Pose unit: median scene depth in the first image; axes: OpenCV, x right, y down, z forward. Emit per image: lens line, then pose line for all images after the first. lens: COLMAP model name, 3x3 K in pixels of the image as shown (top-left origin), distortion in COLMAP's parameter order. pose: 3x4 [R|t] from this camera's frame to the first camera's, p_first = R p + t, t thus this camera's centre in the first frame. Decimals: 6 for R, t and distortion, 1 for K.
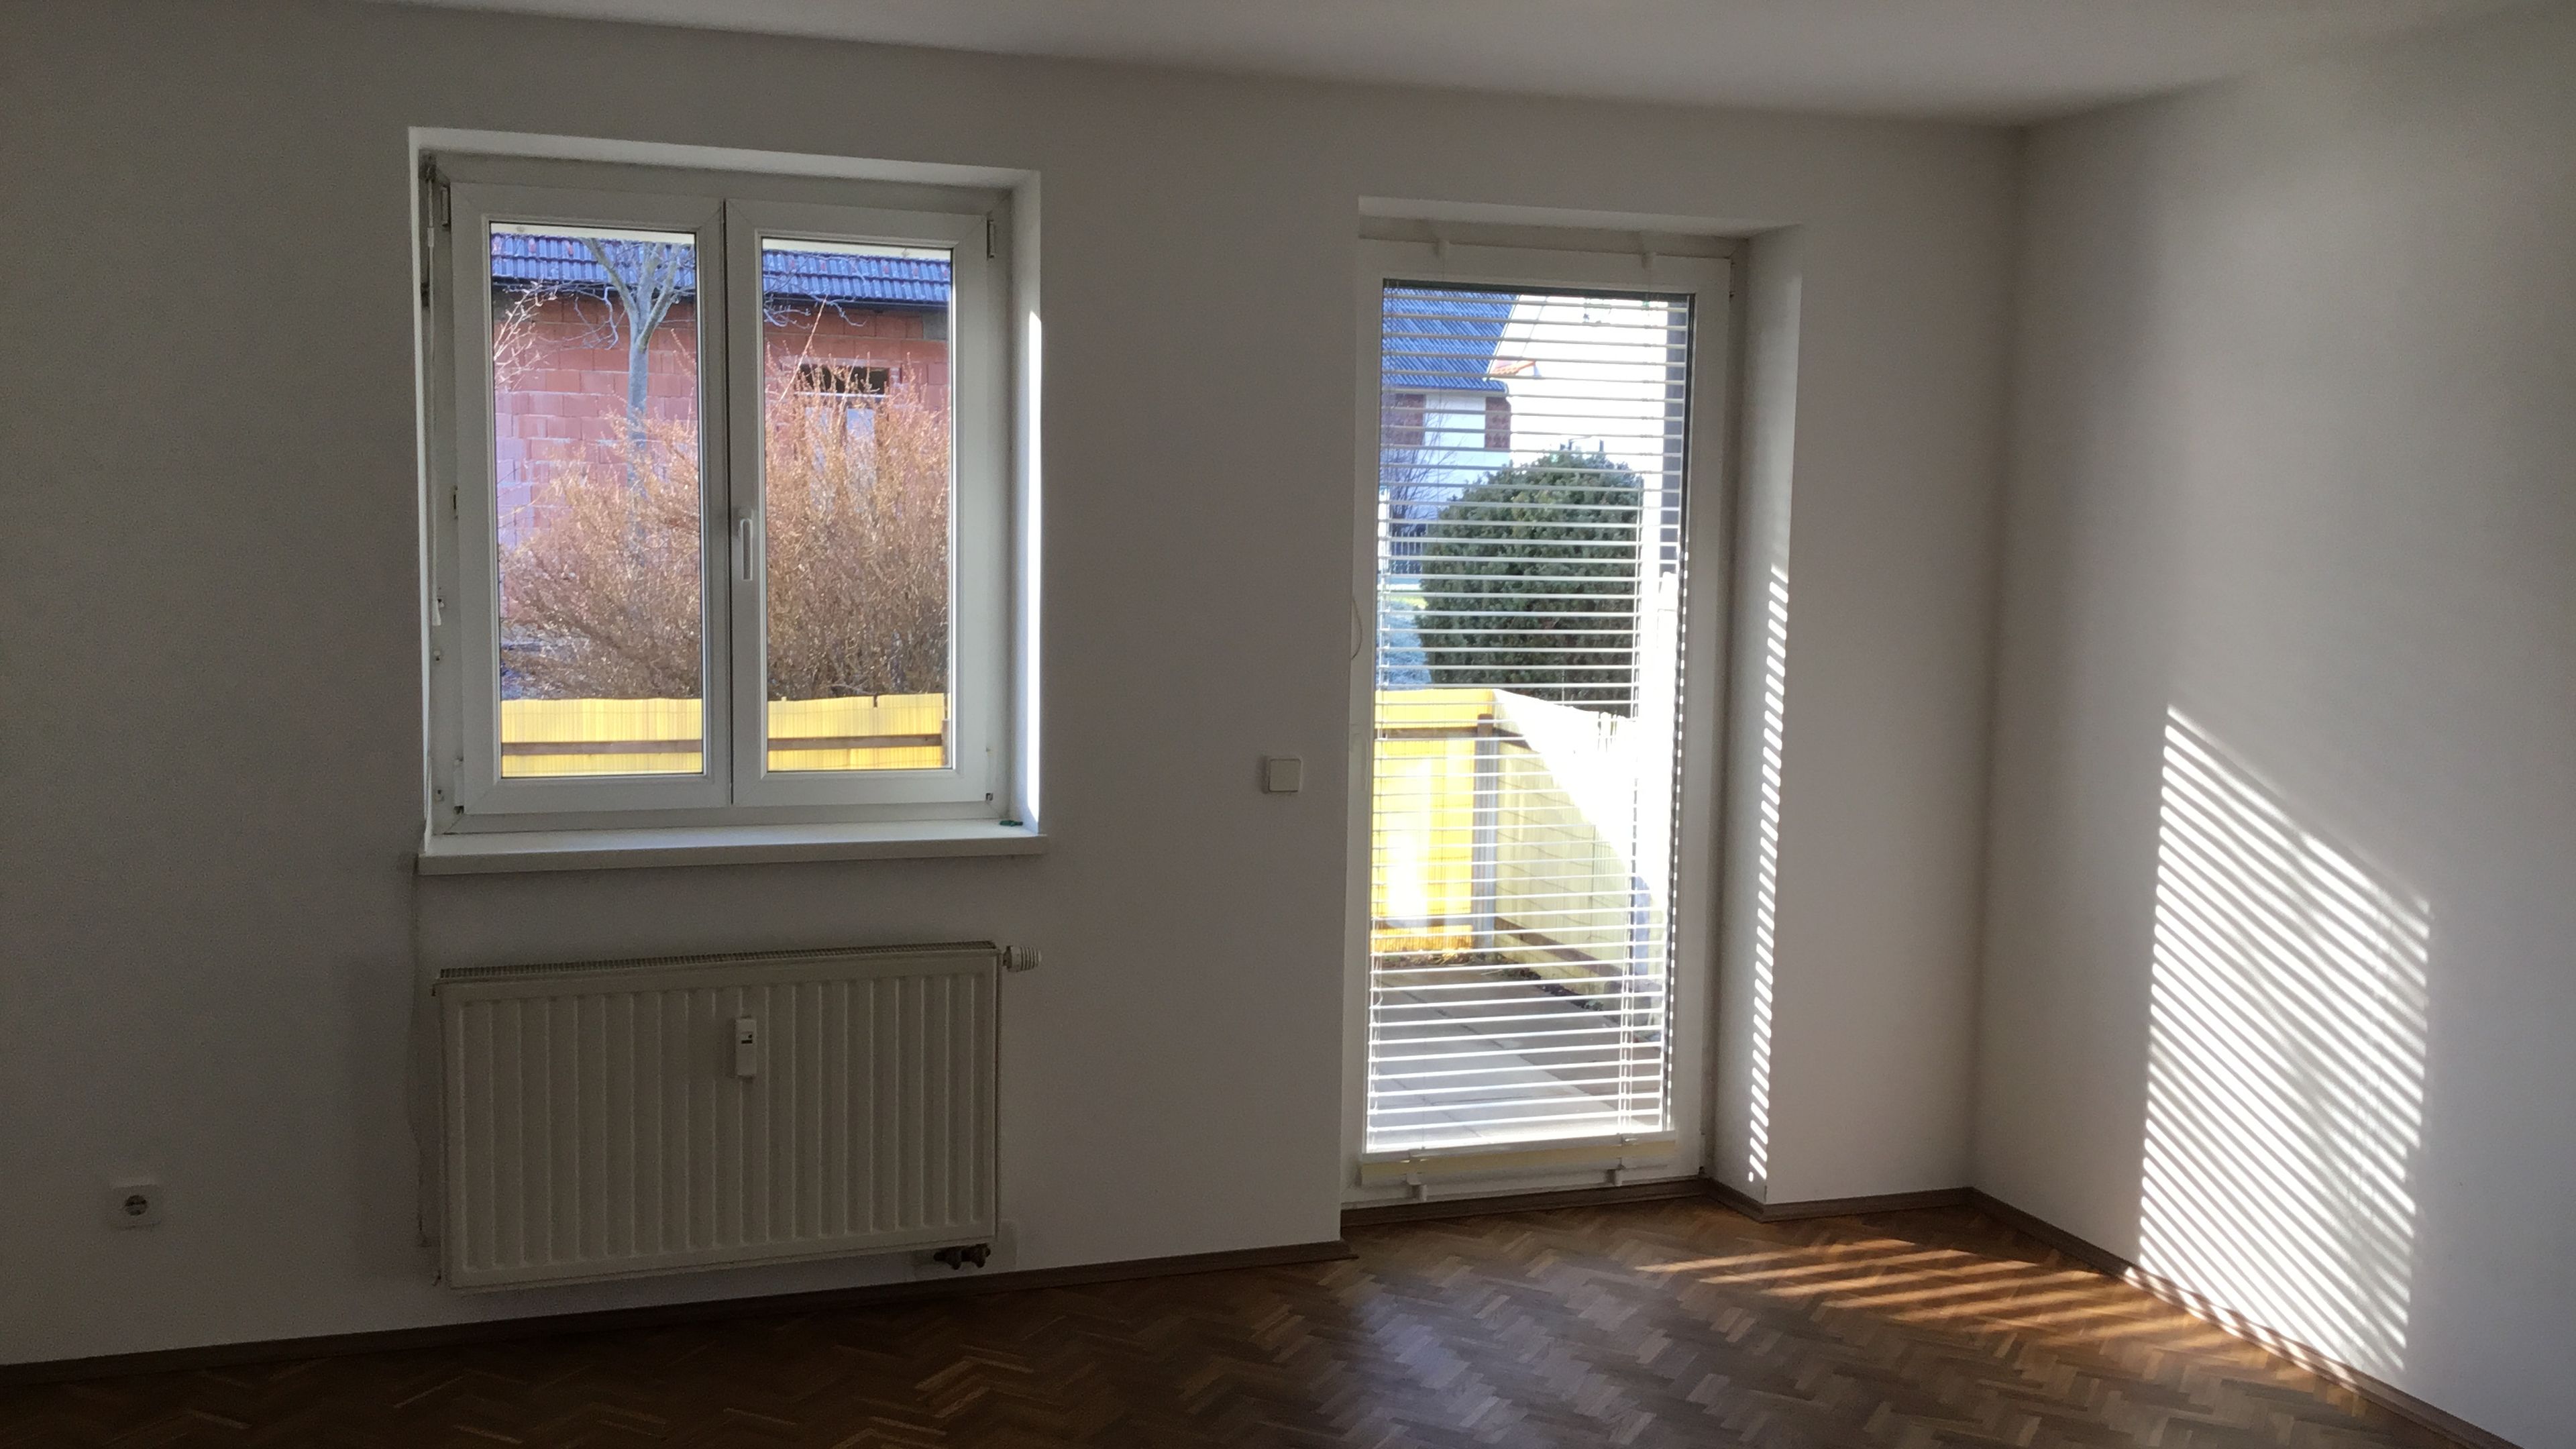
lens RADIAL K [[2325.1, 0, 1288.0], [0, 2325.1, 724.5], [0, 0, 1]] dist [0.146443, -0.289004]
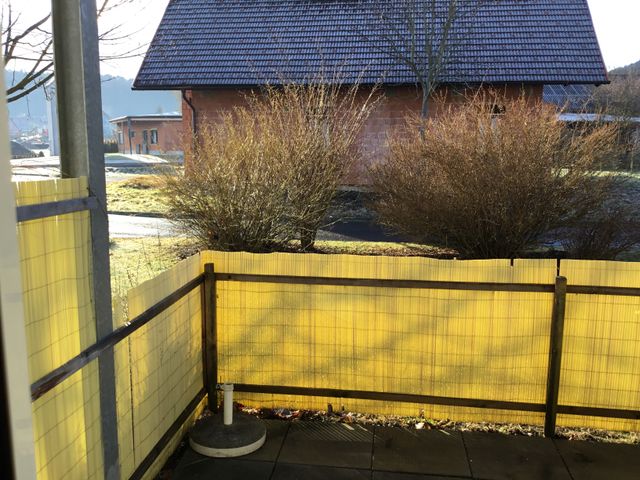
lens RADIAL K [[576.3, 0, 320.0], [0, 576.3, 240.0], [0, 0, 1]] dist [0.090892, -0.151920]
pose [[0.894440, 0.056795, -0.443566, -0.198481], [-0.031202, 0.997411, 0.064793, -0.080066], [0.446097, -0.044113, 0.893897, 0.979167]]
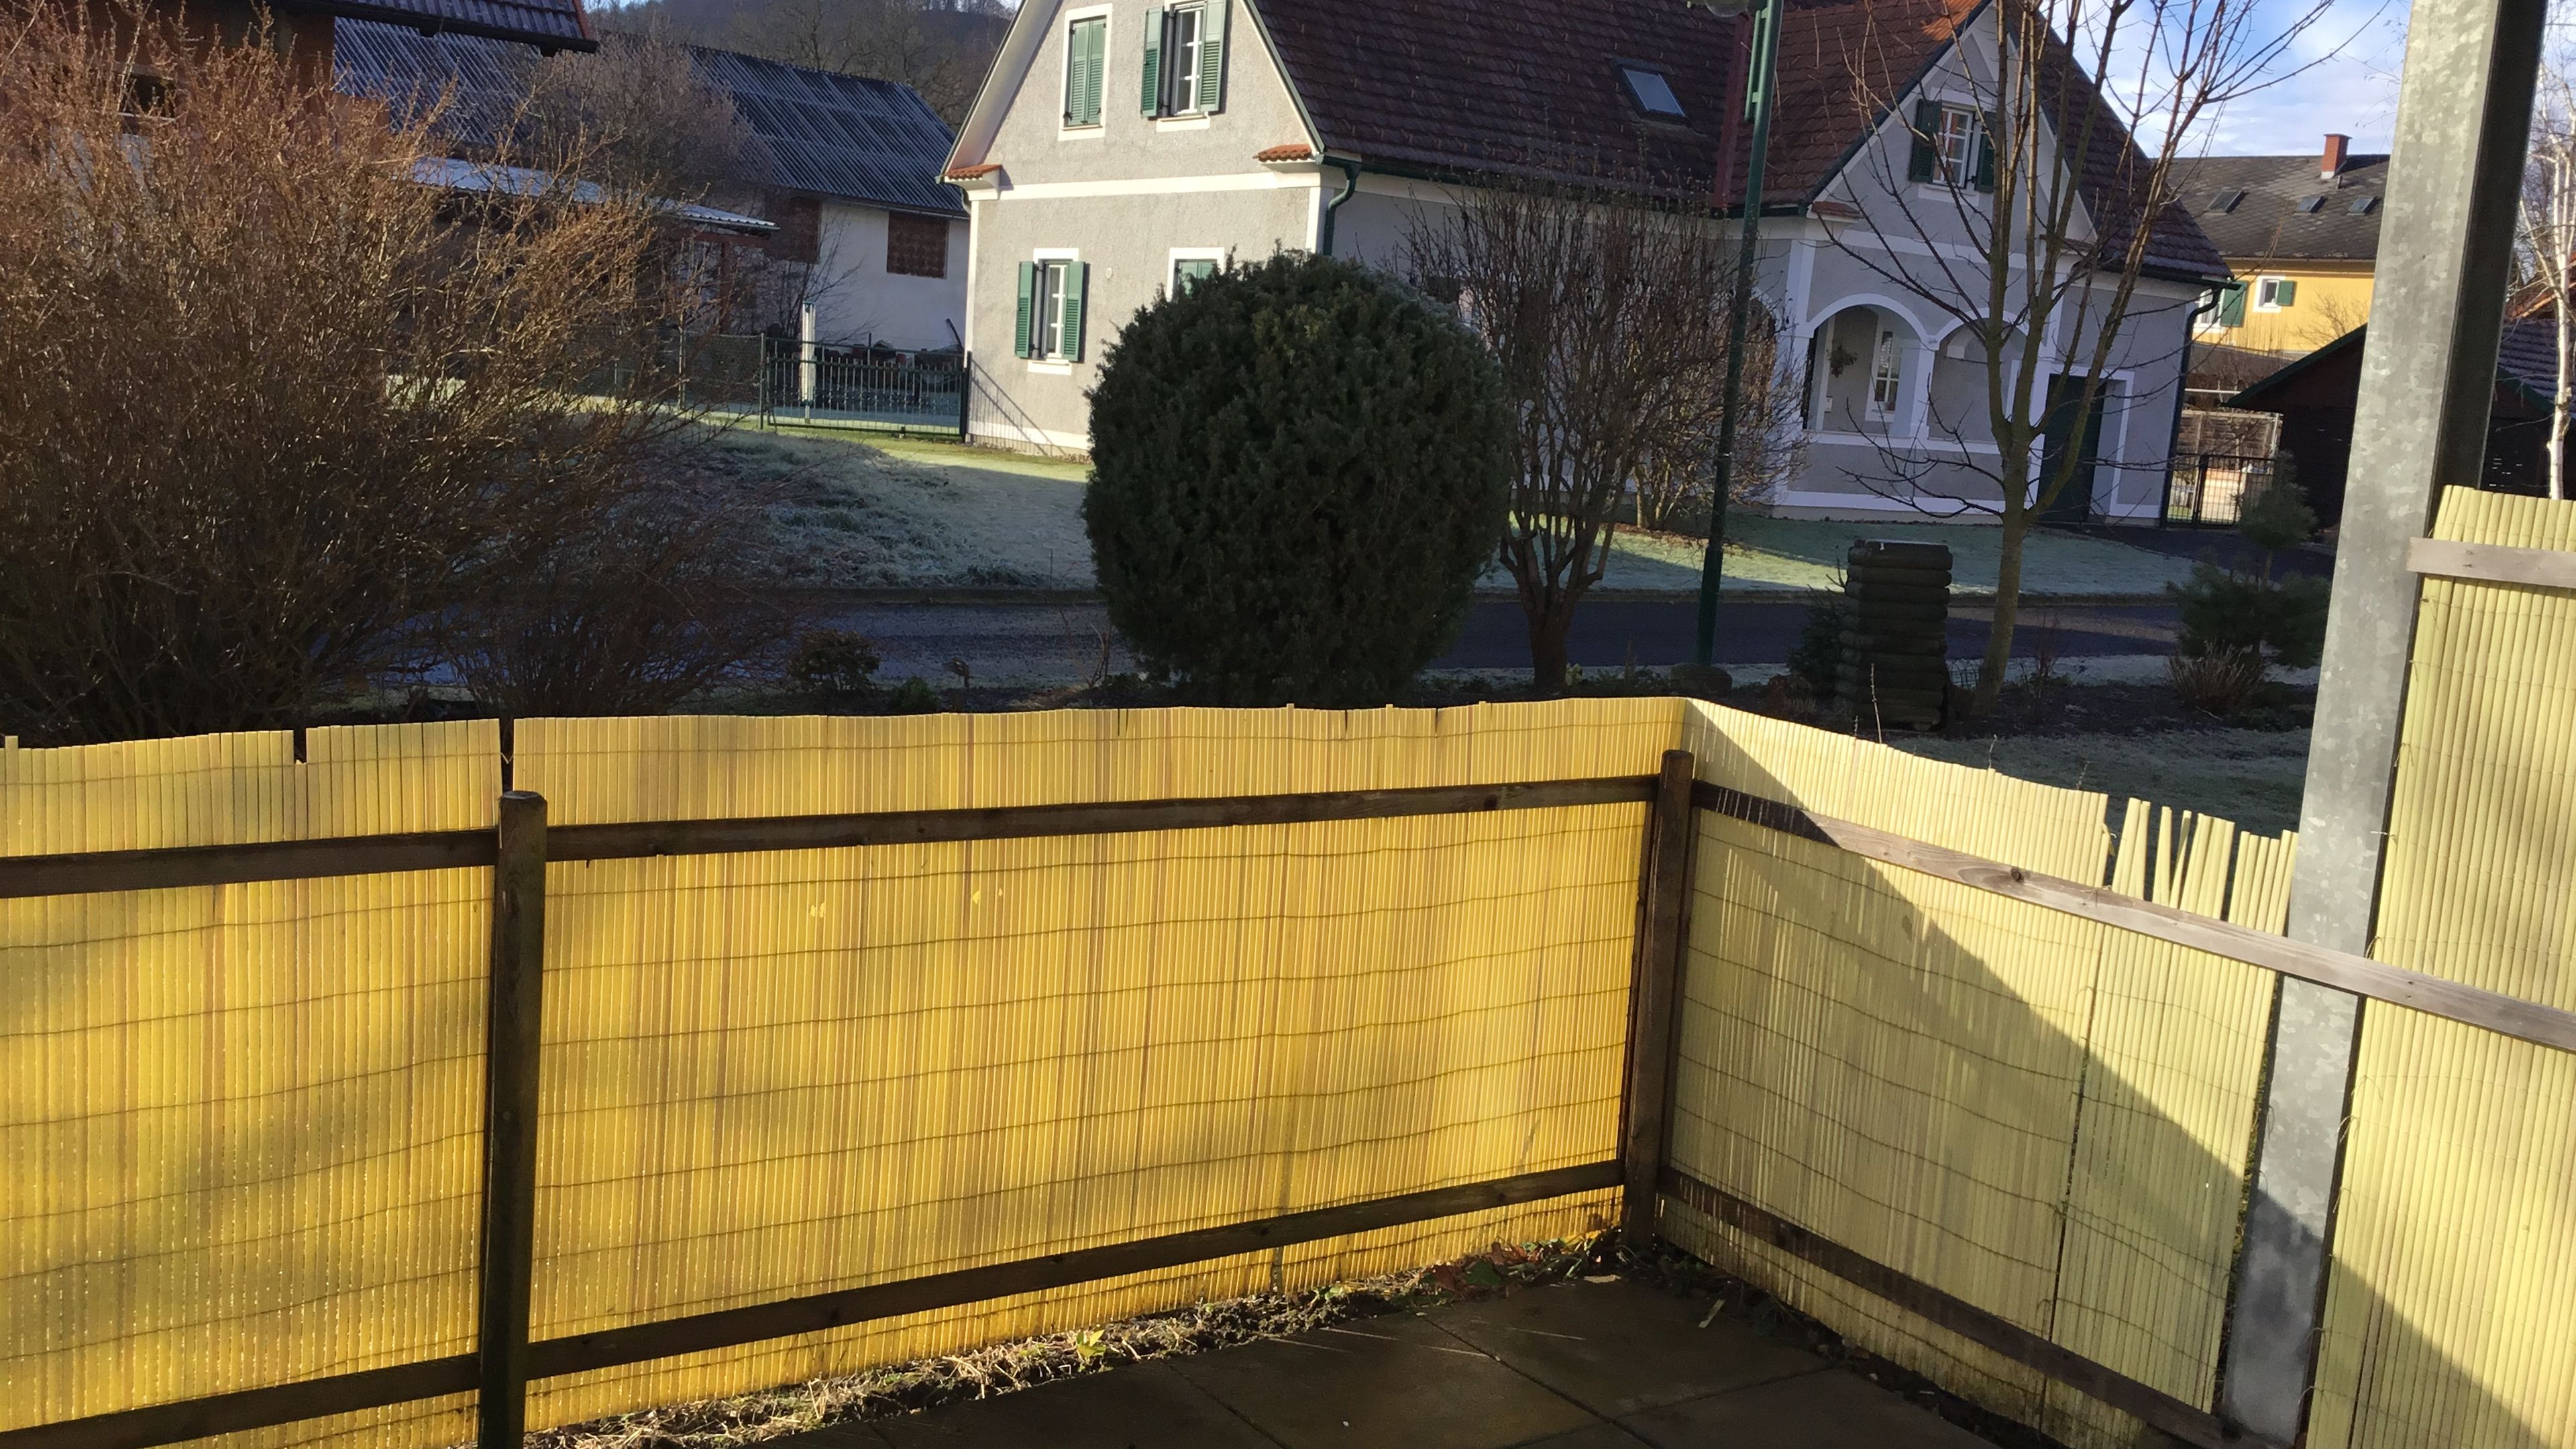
lens RADIAL K [[2325.1, 0, 1288.0], [0, 2325.1, 724.5], [0, 0, 1]] dist [0.146443, -0.289004]
pose [[0.960537, 0.013223, 0.277838, -0.223369], [-0.032230, 0.997432, 0.063951, -0.068675], [-0.276279, -0.070382, 0.958497, 1.040800]]
